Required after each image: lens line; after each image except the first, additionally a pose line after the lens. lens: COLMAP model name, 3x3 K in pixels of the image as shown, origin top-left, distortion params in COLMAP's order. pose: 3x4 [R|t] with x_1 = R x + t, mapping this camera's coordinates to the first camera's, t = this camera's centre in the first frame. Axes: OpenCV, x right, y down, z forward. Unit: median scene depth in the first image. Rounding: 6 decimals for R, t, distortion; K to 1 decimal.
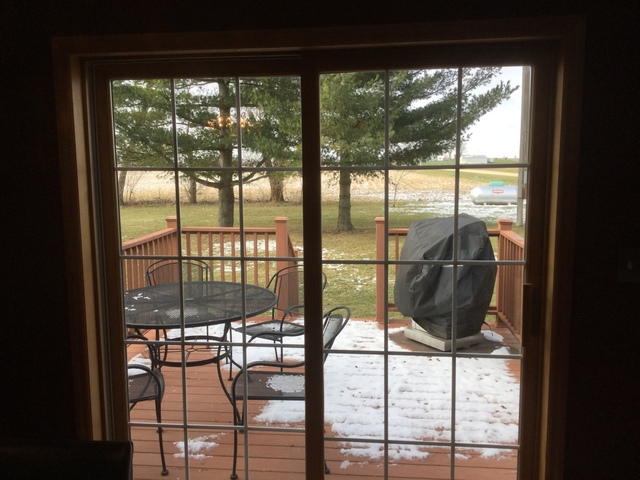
lens RADIAL K [[575.5, 0, 321.9], [0, 575.5, 239.3], [0, 0, 1]] dist [0.118200, -0.212849]
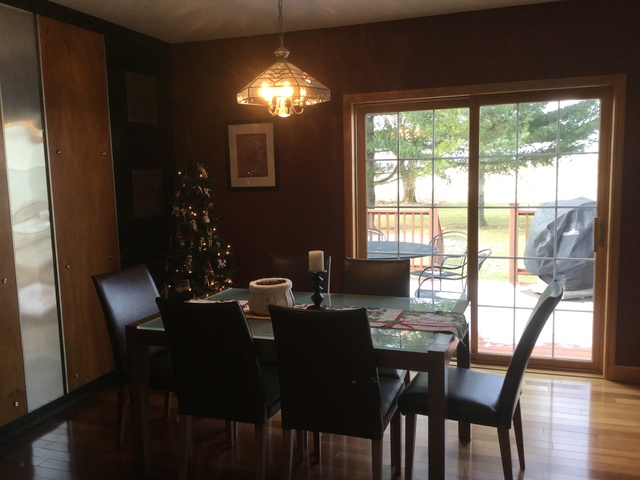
lens RADIAL K [[575.5, 0, 321.9], [0, 575.5, 239.3], [0, 0, 1]] dist [0.118200, -0.212849]
pose [[0.976242, 0.014608, -0.216189, -0.014631], [-0.016189, 0.999854, -0.005542, 0.025938], [0.216076, 0.008910, 0.976336, -0.151549]]
